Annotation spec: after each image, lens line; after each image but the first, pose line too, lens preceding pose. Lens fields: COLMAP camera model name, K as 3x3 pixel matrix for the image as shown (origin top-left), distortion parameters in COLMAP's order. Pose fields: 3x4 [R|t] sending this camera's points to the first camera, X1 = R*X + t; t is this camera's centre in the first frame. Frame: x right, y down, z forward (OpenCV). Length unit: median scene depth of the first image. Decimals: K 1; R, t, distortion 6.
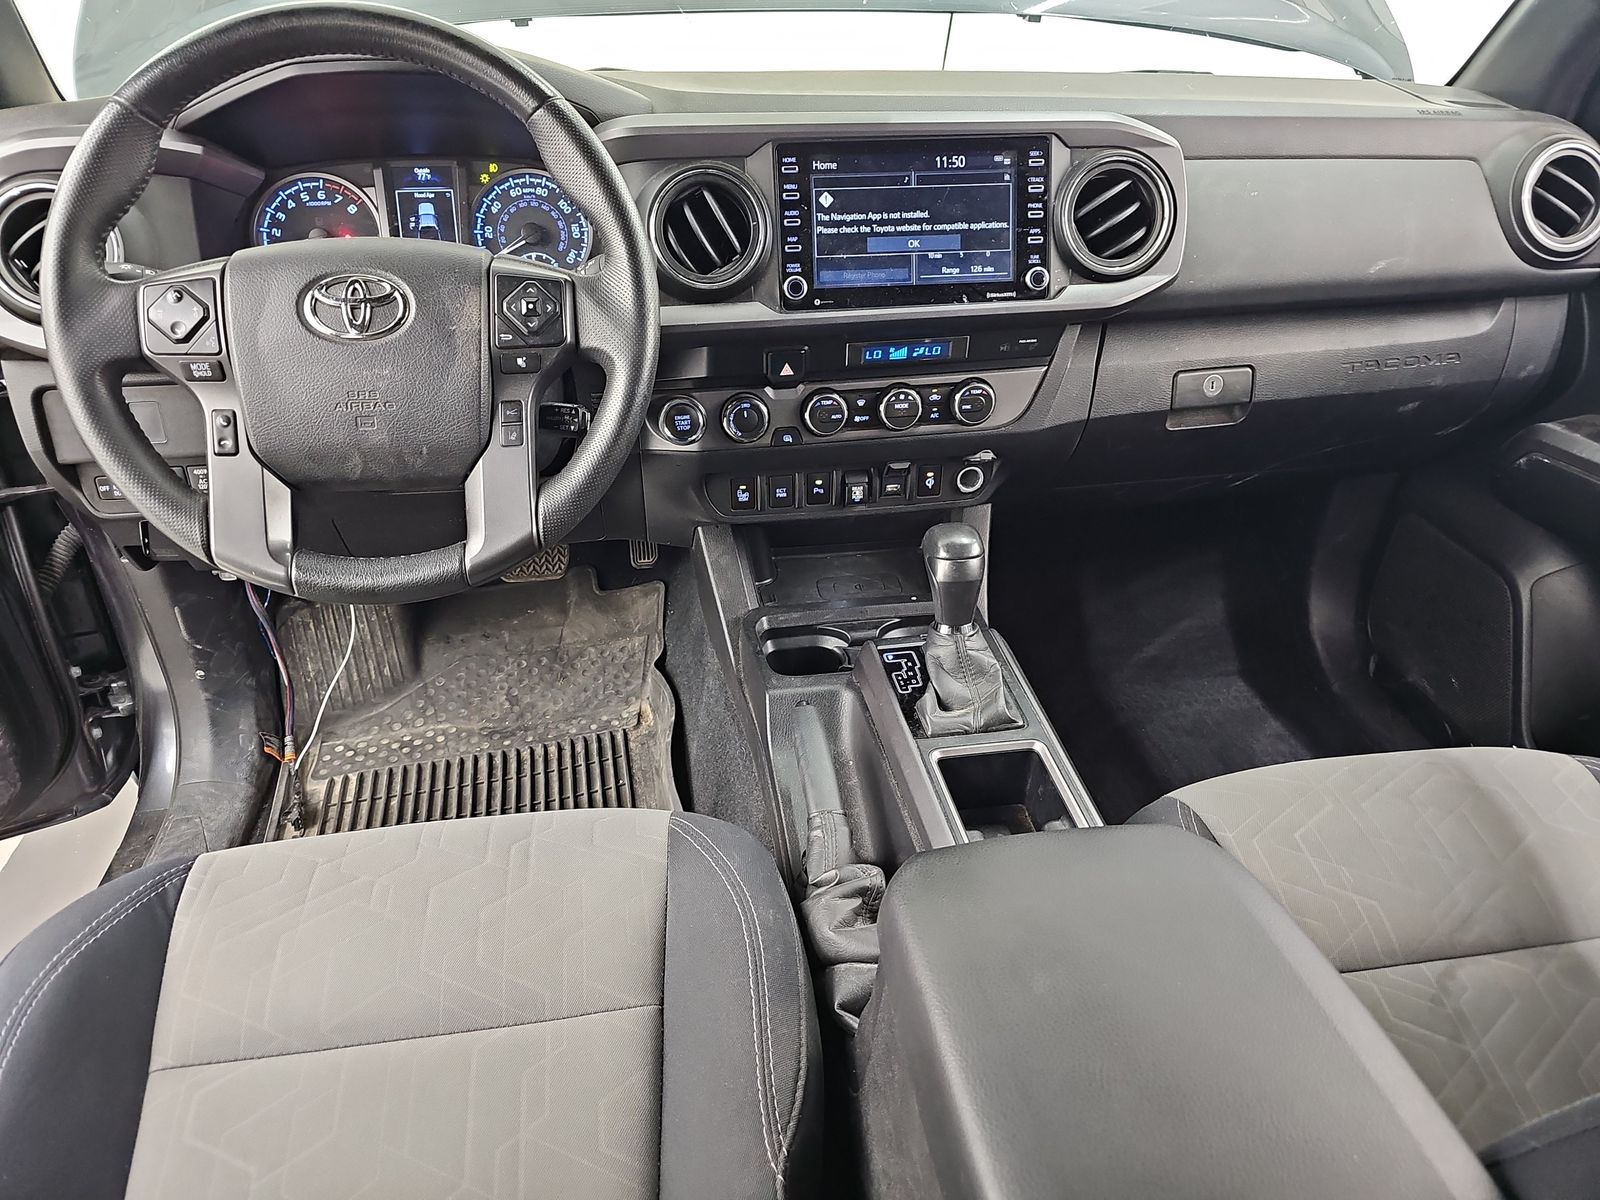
lens RADIAL K [[1046.3, 0, 822.2], [0, 1046.3, 605.5], [0, 0, 1]] dist [0.006198, -0.040822]
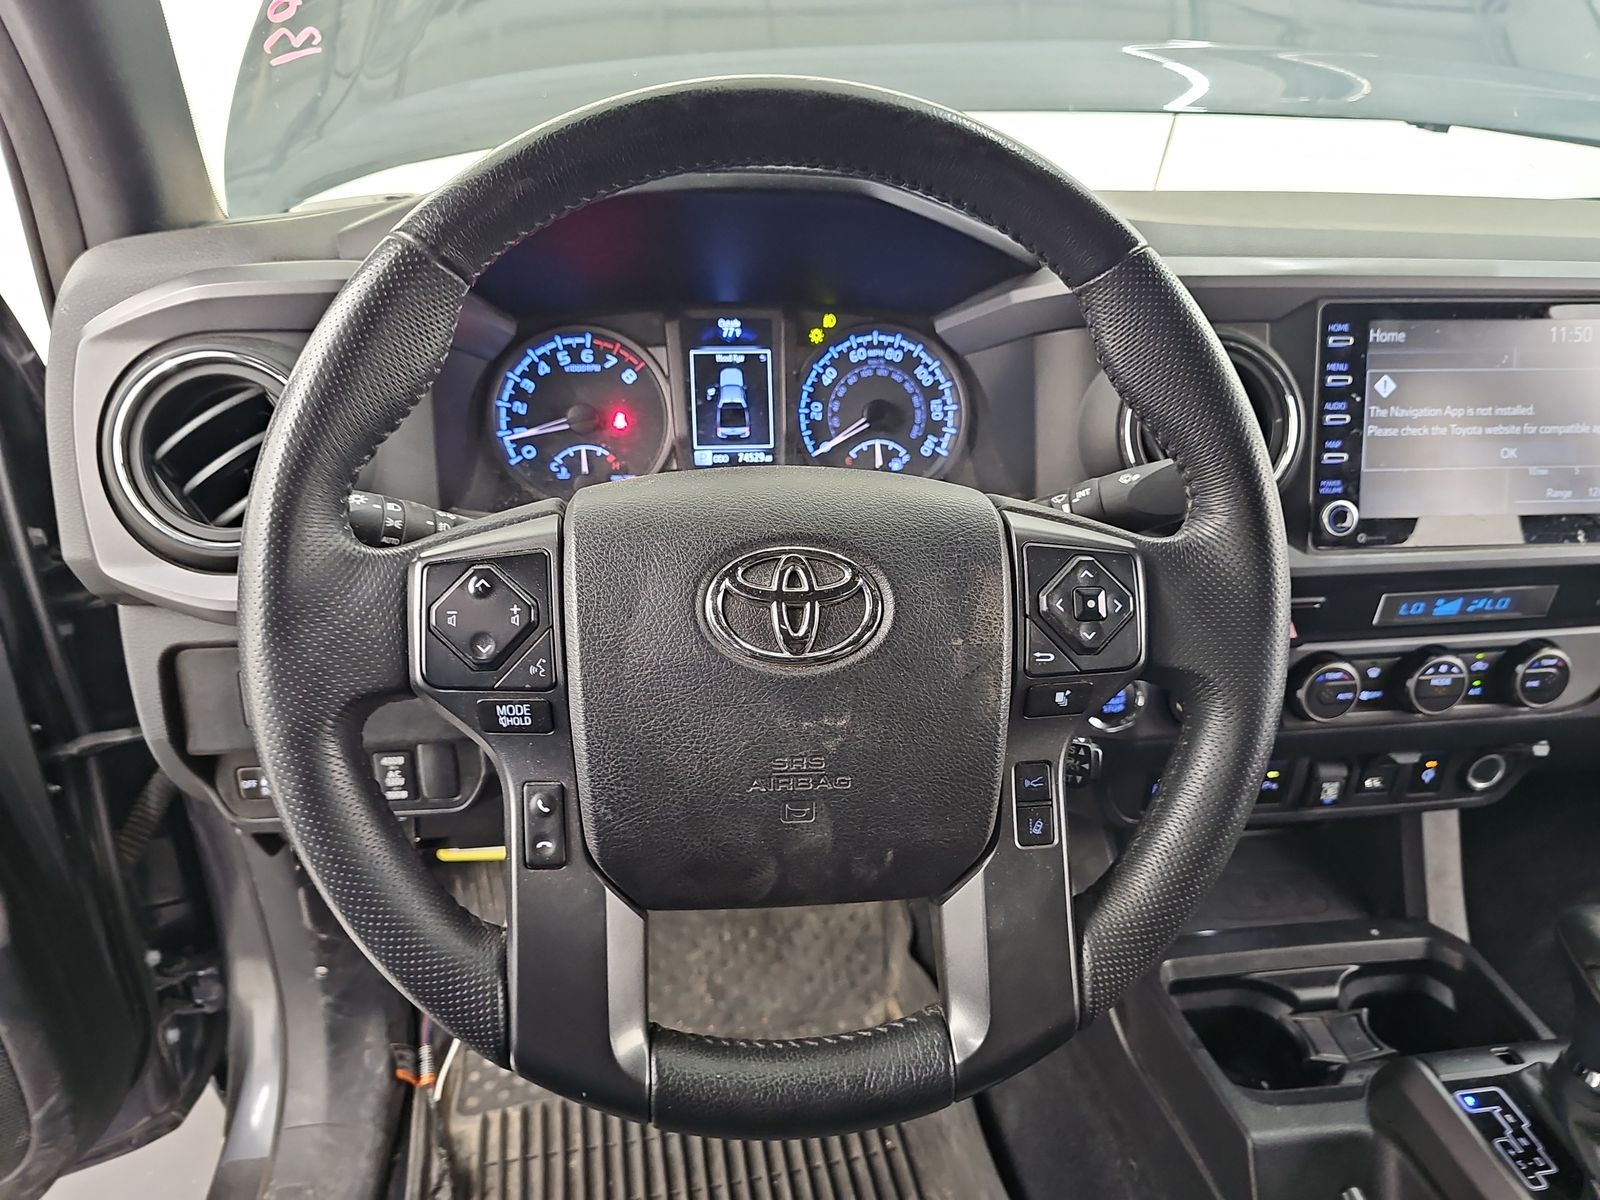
lens RADIAL K [[1073.6, 0, 806.9], [0, 1073.6, 593.8], [0, 0, 1]] dist [-0.004369, -0.029370]
pose [[0.998815, 0.024440, -0.042077, -0.295997], [-0.028595, 0.994459, -0.101159, -0.166645], [0.039372, 0.102243, 0.993980, 0.310095]]
